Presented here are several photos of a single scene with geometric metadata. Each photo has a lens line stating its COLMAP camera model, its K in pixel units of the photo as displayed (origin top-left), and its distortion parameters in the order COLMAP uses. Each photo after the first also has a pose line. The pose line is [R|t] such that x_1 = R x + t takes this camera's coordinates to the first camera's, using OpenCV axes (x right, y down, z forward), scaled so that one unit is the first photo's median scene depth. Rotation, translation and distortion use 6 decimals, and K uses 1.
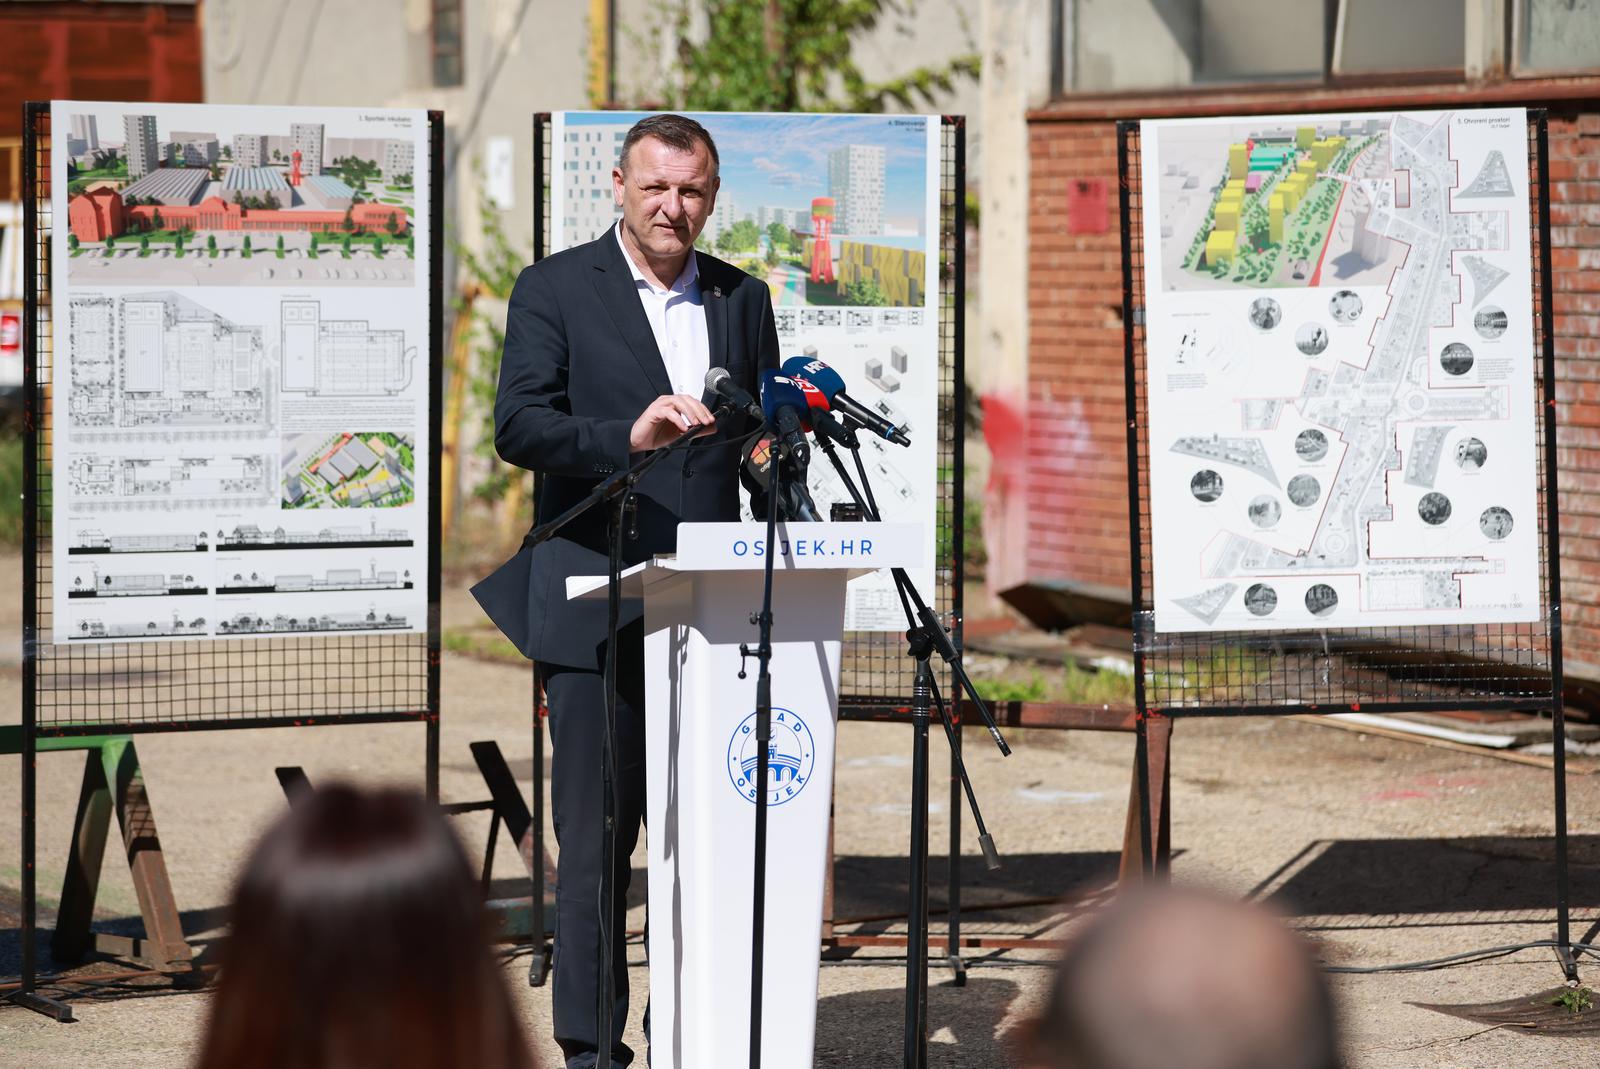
lens RADIAL K [[5166.6, 0, 800.9], [0, 5166.6, 619.8], [0, 0, 1]] dist [-0.064362, 0.000000]
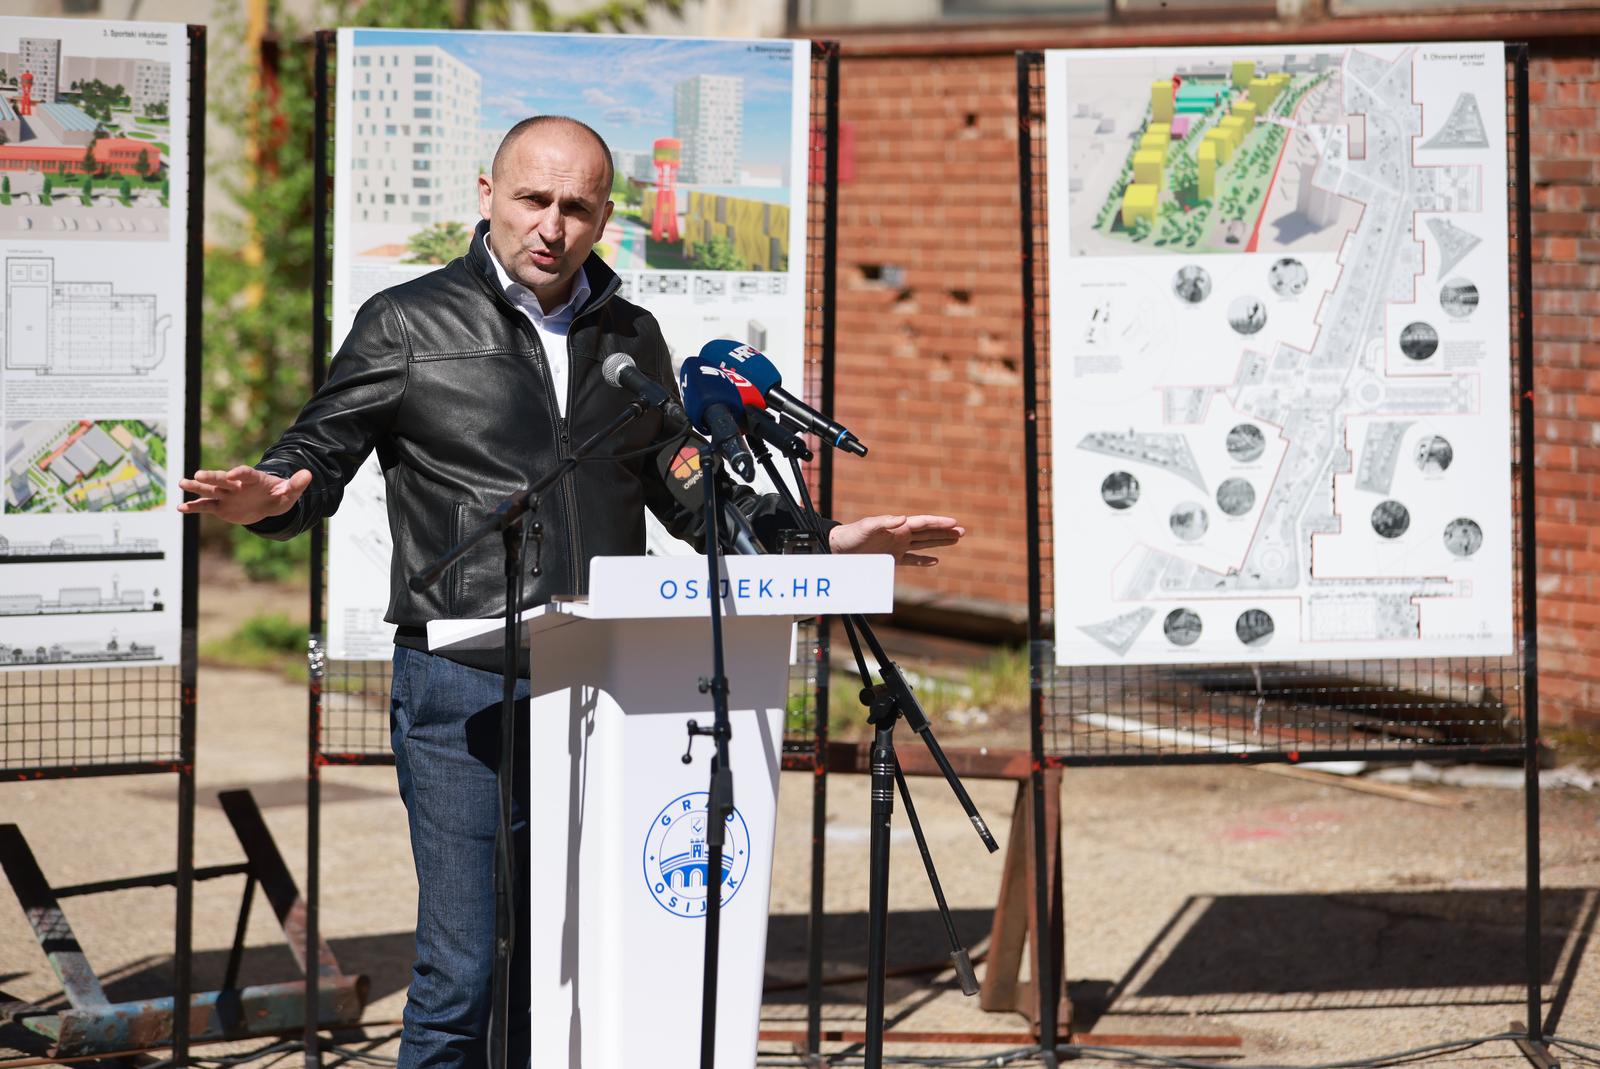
lens RADIAL K [[5166.6, 0, 896.6], [0, 5166.6, 565.2], [0, 0, 1]] dist [-0.064362, 0.000000]
pose [[0.994667, 0.005288, 0.103006, -0.044277], [-0.005177, 0.999986, -0.001342, -0.012899], [-0.103011, 0.000801, 0.994680, 0.178995]]
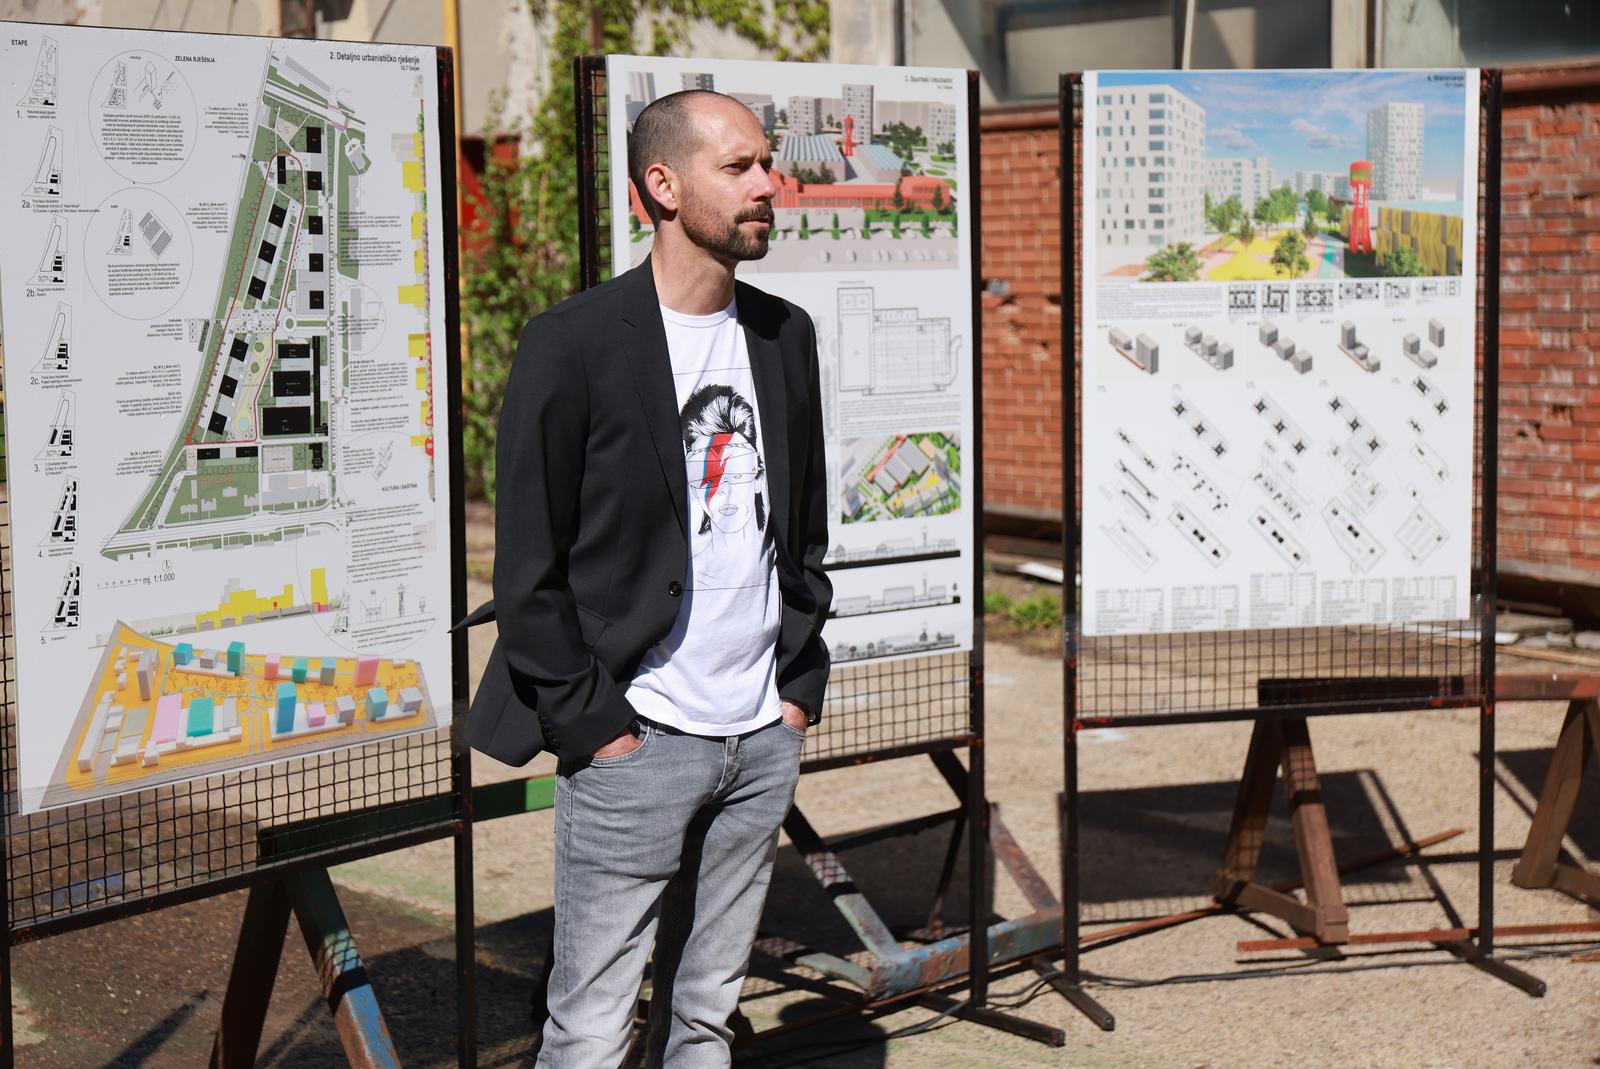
lens RADIAL K [[2882.4, 0, 780.2], [0, 2882.4, 545.8], [0, 0, 1]] dist [0.119185, 0.000000]
pose [[0.979154, -0.043397, 0.198428, -0.207233], [0.037698, 0.998763, 0.032409, -0.033821], [-0.199589, -0.024253, 0.979580, 0.512983]]
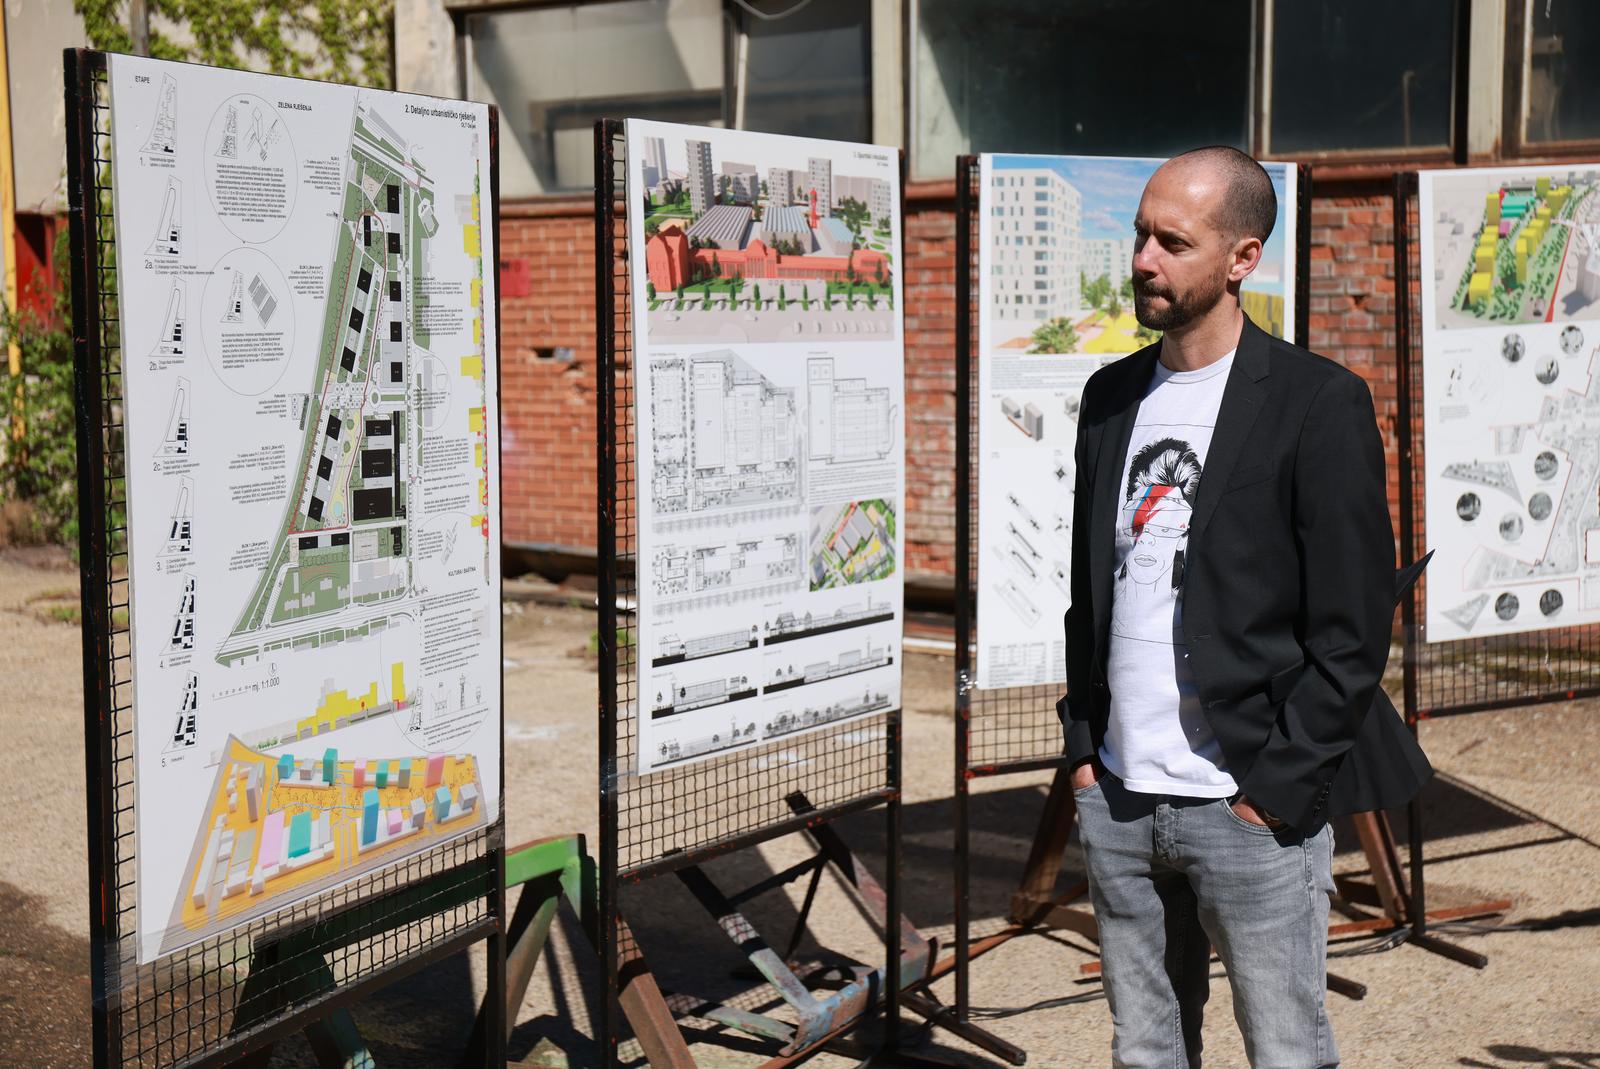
lens RADIAL K [[2352.3, 0, 785.8], [0, 2352.3, 542.4], [0, 0, 1]] dist [0.052301, 0.000000]
pose [[0.893556, -0.058569, 0.445116, -0.282308], [0.048055, 0.998235, 0.034880, -0.043999], [-0.446373, -0.009777, 0.894793, 0.631327]]
